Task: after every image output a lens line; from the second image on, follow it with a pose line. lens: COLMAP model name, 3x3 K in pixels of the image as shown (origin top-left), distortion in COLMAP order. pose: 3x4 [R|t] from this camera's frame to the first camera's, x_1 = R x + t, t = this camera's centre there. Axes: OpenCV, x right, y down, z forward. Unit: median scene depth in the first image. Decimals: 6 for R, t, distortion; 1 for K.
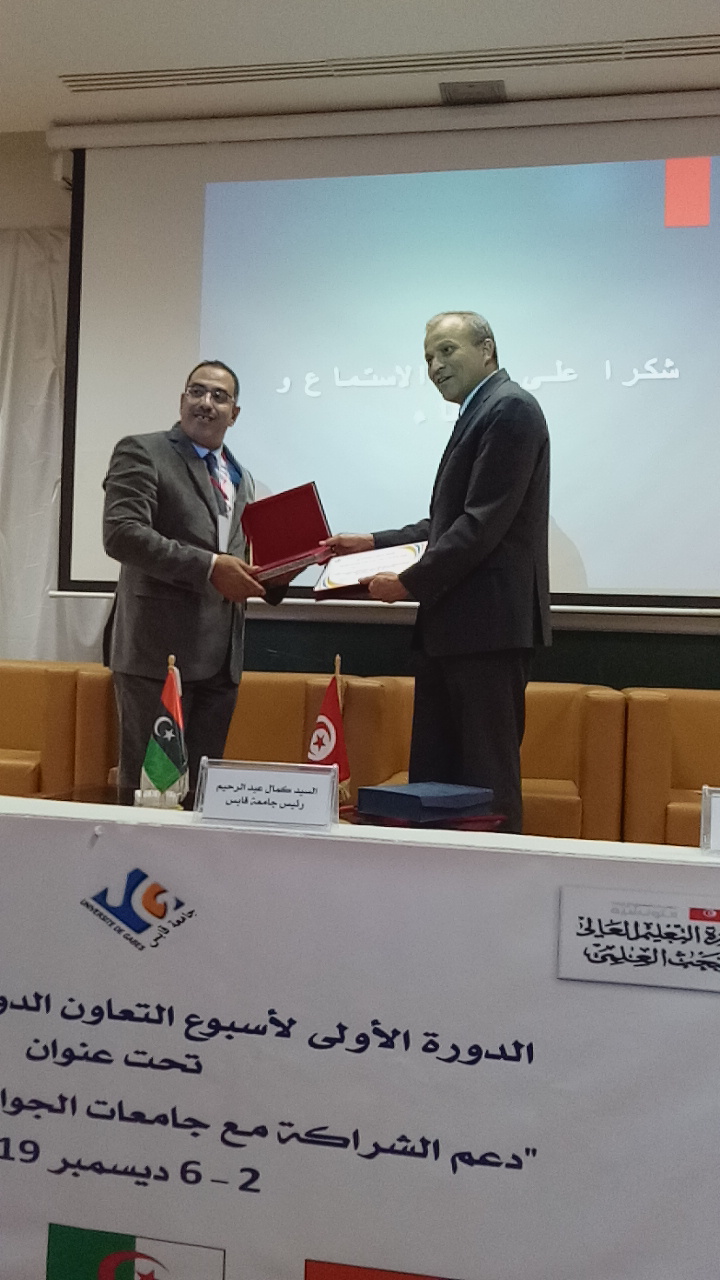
lens RADIAL K [[1342.8, 0, 332.4], [0, 1342.8, 637.2], [0, 0, 1]] dist [0.017545, 0.000000]
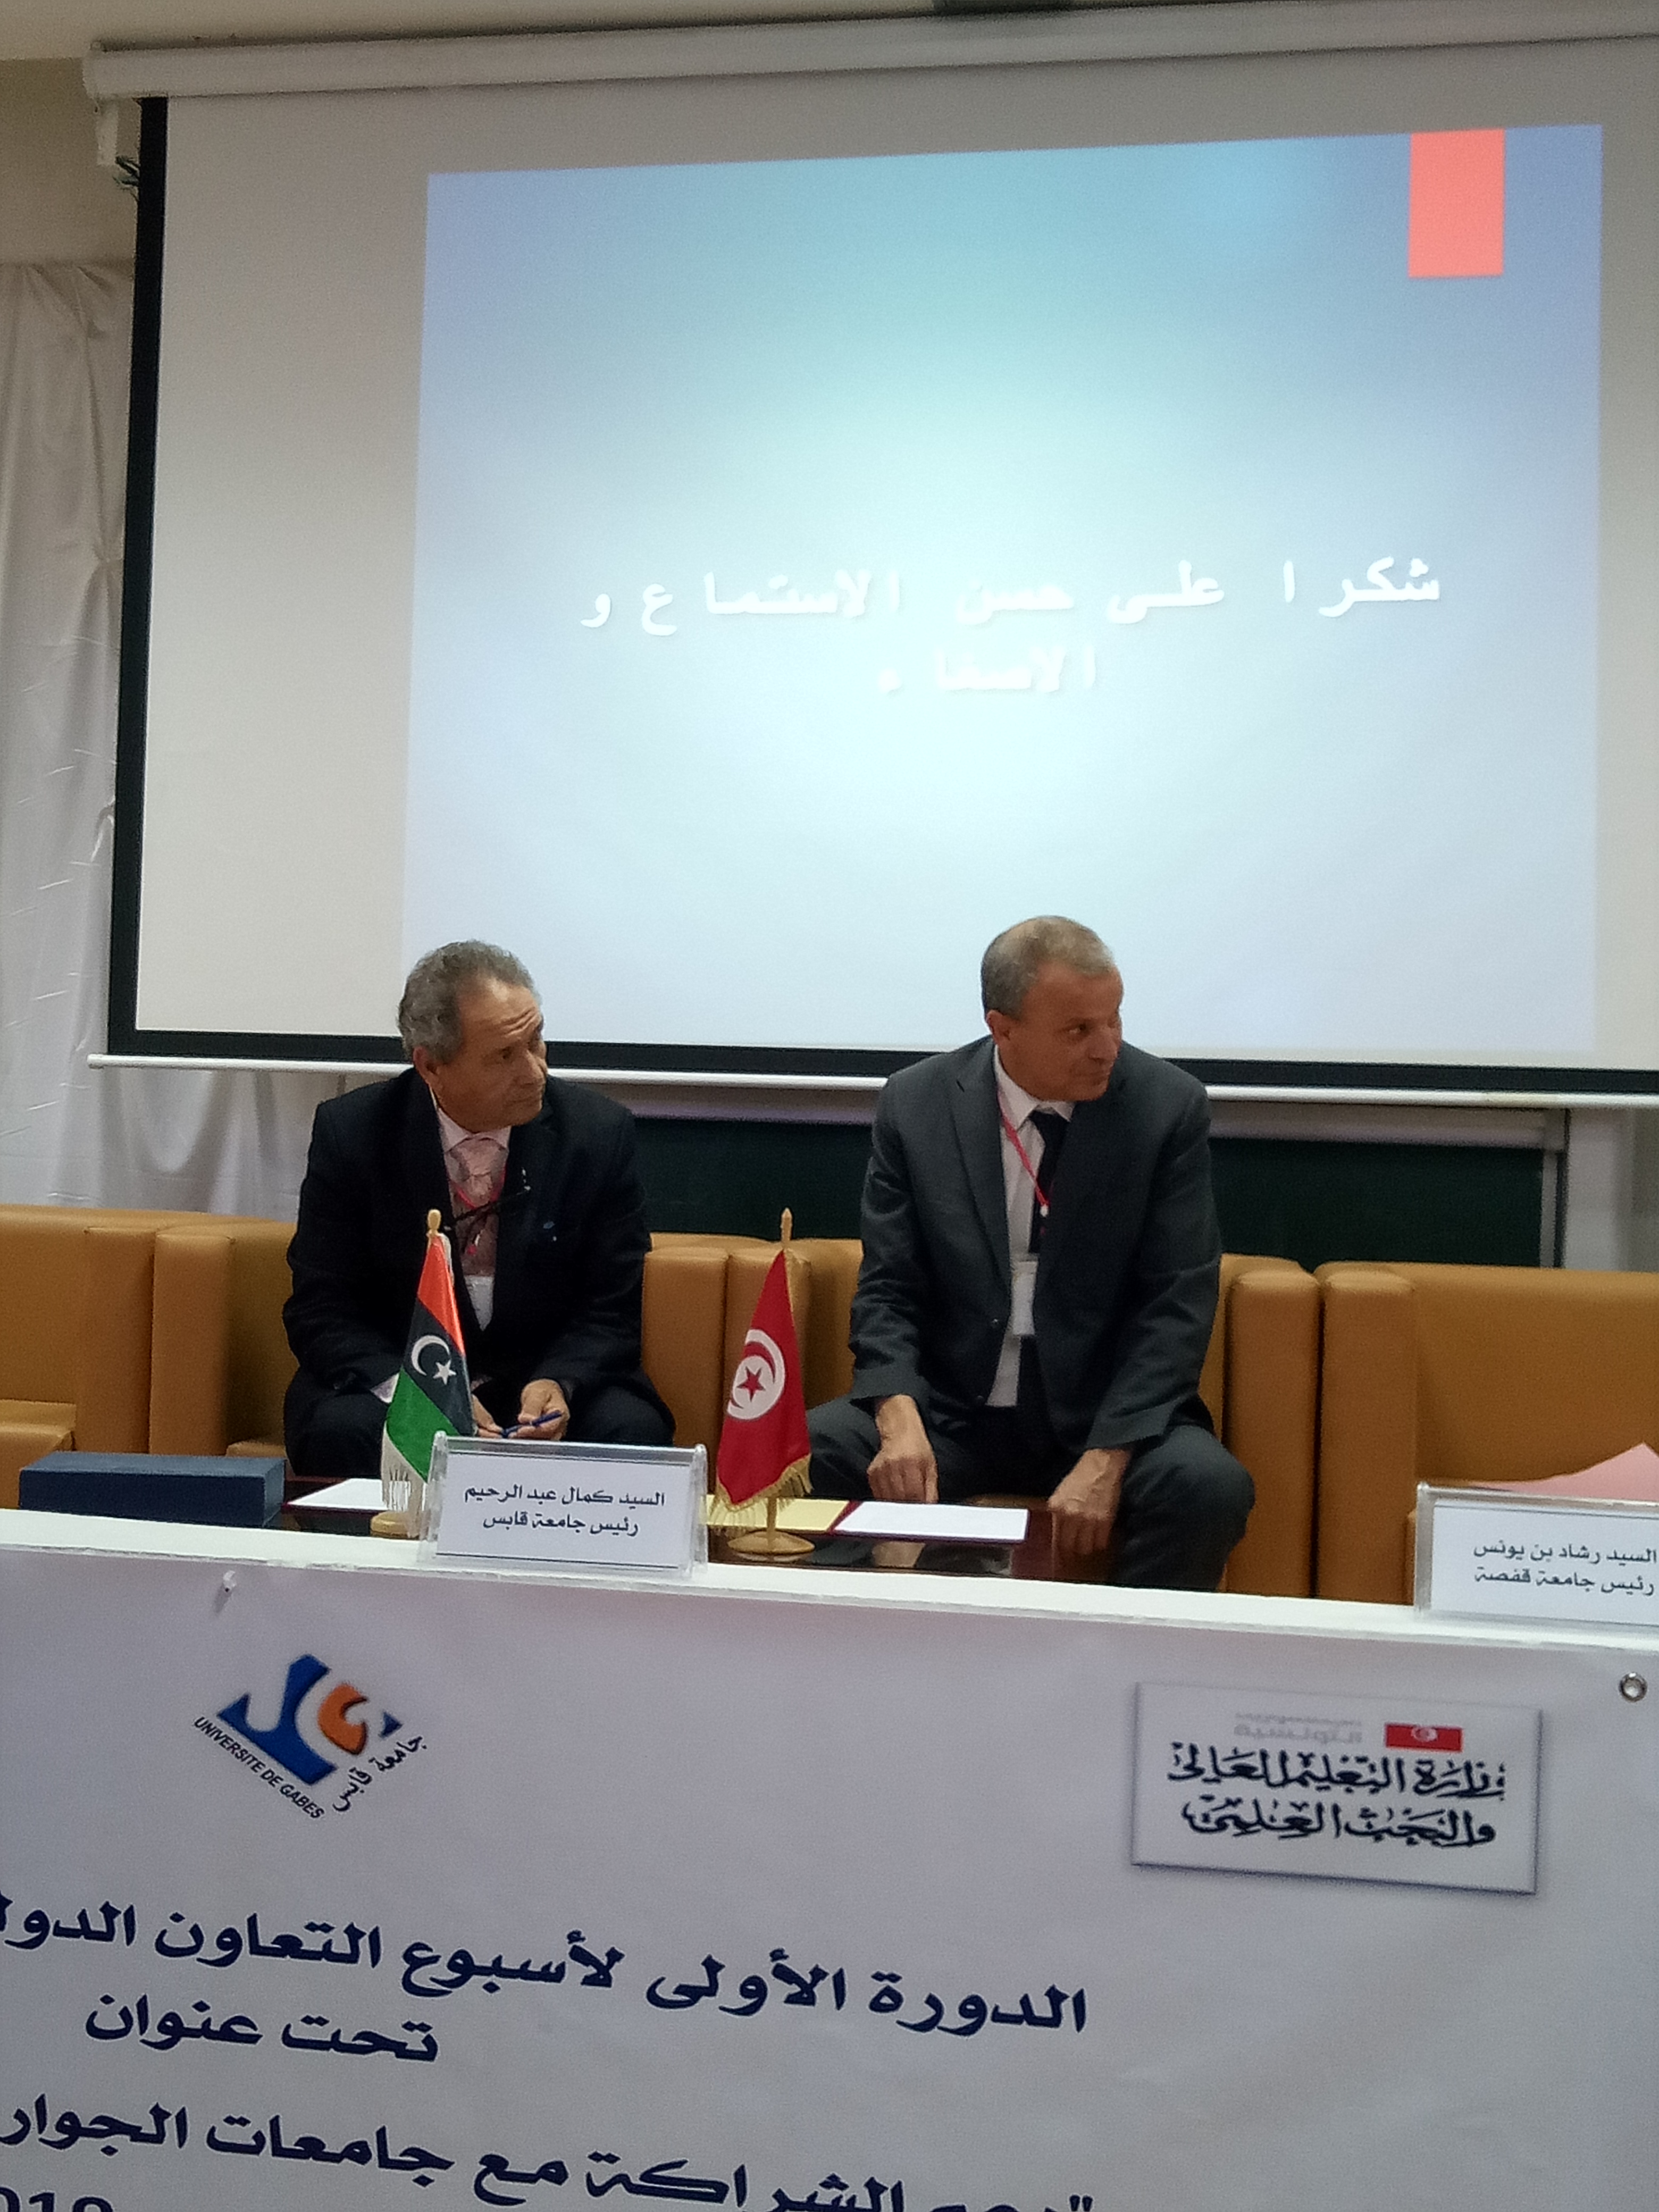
lens RADIAL K [[3089.8, 0, 777.2], [0, 3089.8, 1079.0], [0, 0, 1]] dist [0.008005, 0.000000]
pose [[0.999765, -0.002875, 0.021508, 0.007093], [0.003160, 0.999907, -0.013233, -0.028993], [-0.021468, 0.013298, 0.999681, -0.170547]]
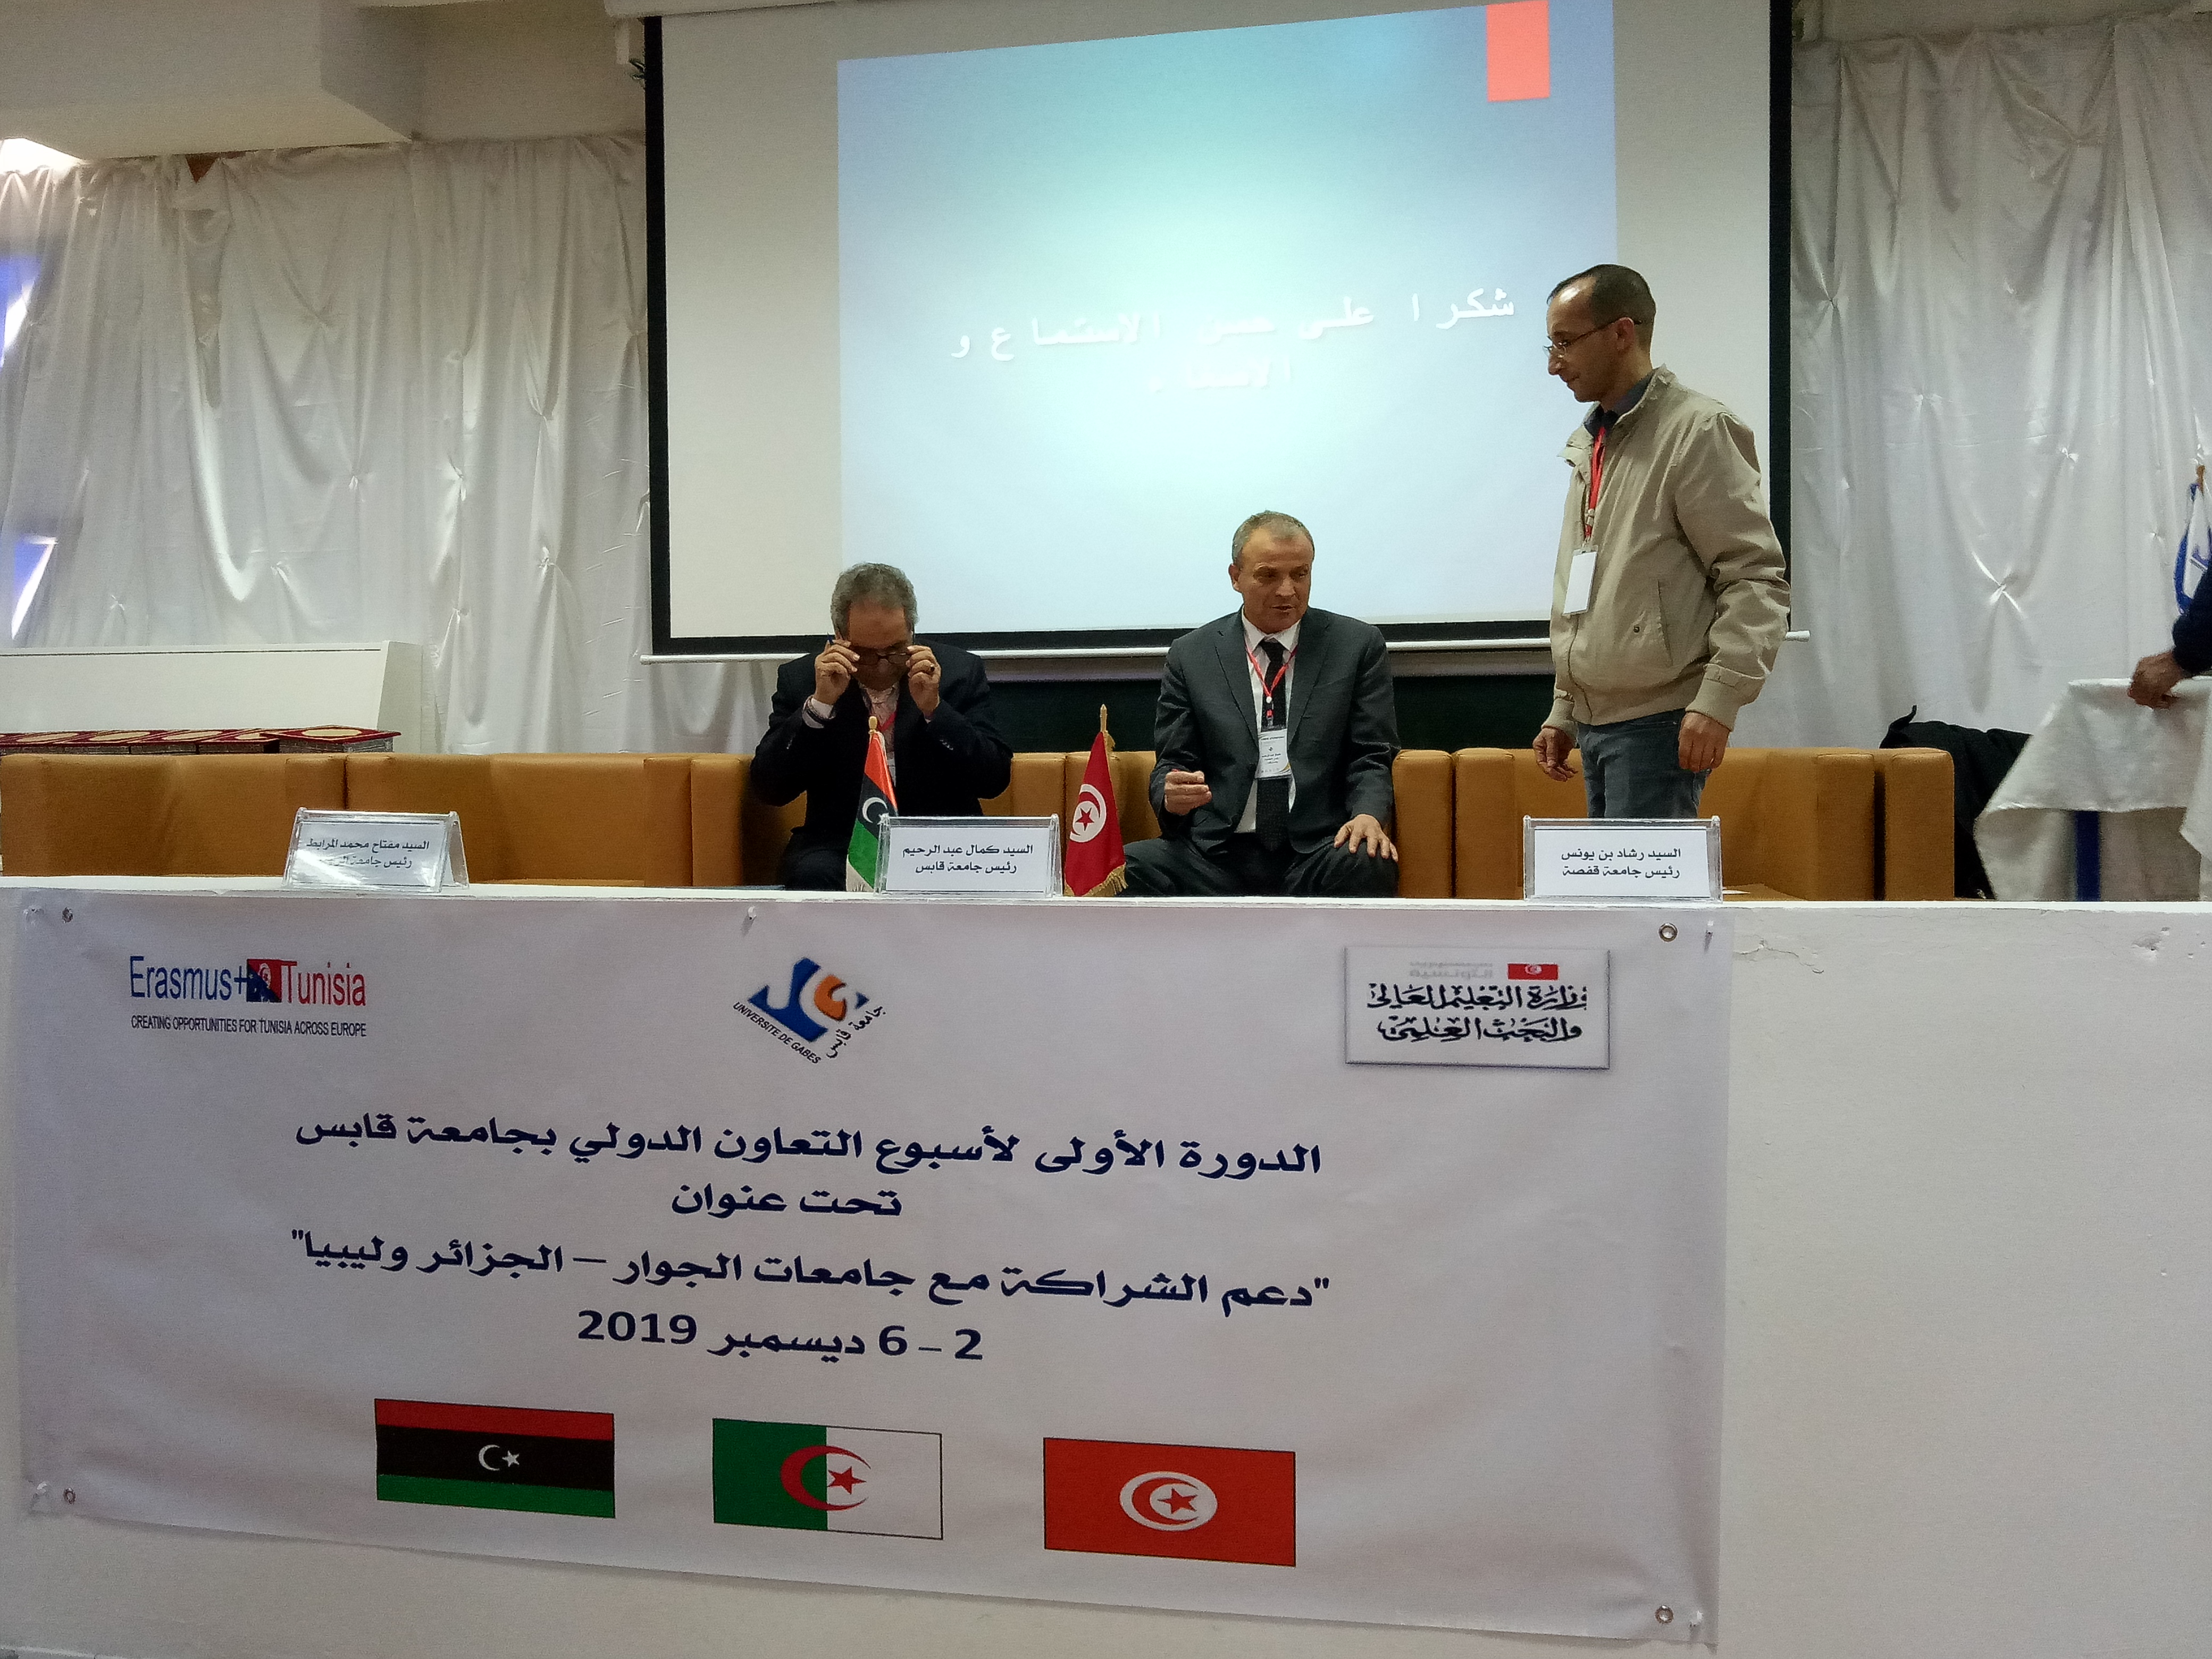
lens RADIAL K [[2015.4, 0, 1104.4], [0, 2015.4, 788.3], [0, 0, 1]] dist [0.021520, 0.000000]
pose [[0.998643, -0.044717, 0.026687, 0.000685], [0.044061, 0.998724, 0.024671, 0.053435], [-0.027756, -0.023462, 0.999339, -0.167938]]
